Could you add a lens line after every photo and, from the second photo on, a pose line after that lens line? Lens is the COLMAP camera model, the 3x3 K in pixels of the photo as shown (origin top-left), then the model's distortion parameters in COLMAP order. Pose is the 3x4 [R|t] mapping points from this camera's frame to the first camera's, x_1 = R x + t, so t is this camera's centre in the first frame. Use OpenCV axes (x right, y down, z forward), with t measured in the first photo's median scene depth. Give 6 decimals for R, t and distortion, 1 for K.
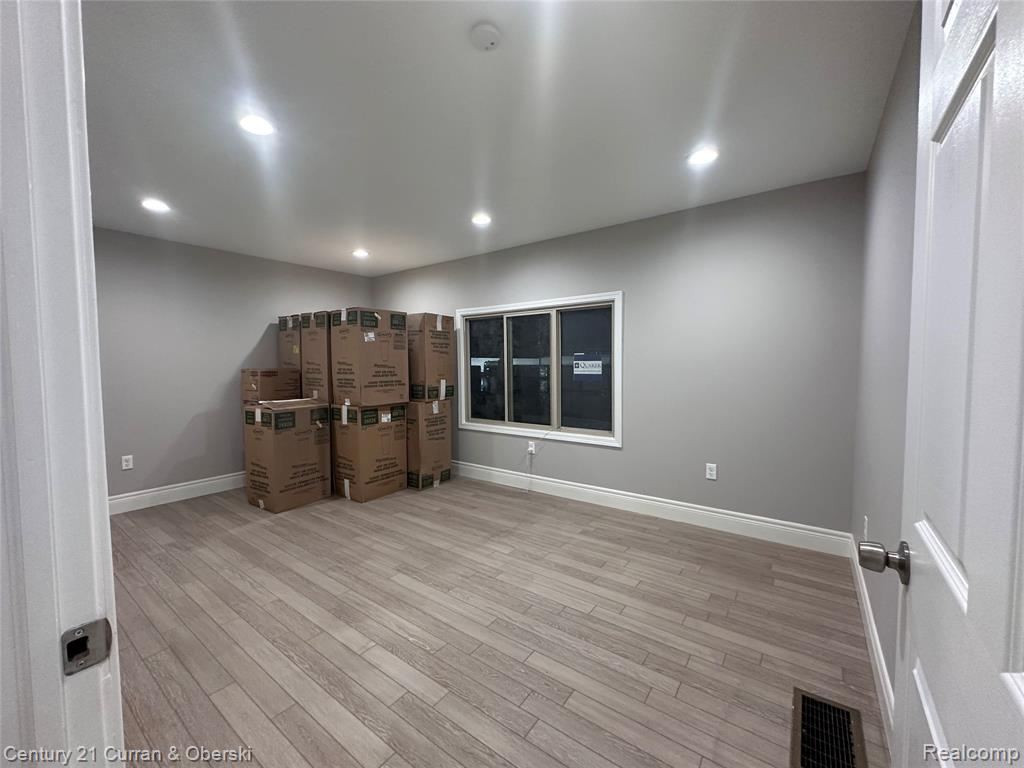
lens RADIAL K [[408.6, 0, 513.5], [0, 408.6, 381.4], [0, 0, 1]] dist [0.000320, 0.000360]
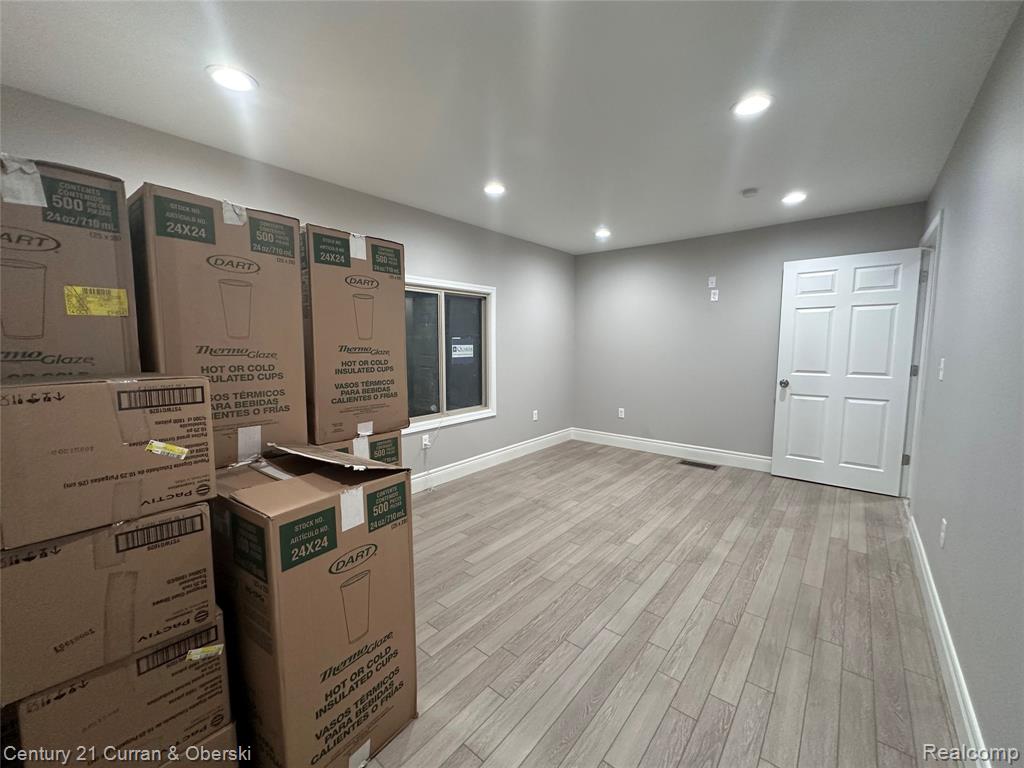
lens RADIAL K [[408.6, 0, 513.5], [0, 408.6, 381.4], [0, 0, 1]] dist [0.000320, 0.000360]
pose [[0.067930, -0.088419, 0.993764, -1.056028], [0.047825, 0.995209, 0.085278, -0.047601], [-0.996543, 0.041733, 0.071833, 0.948351]]
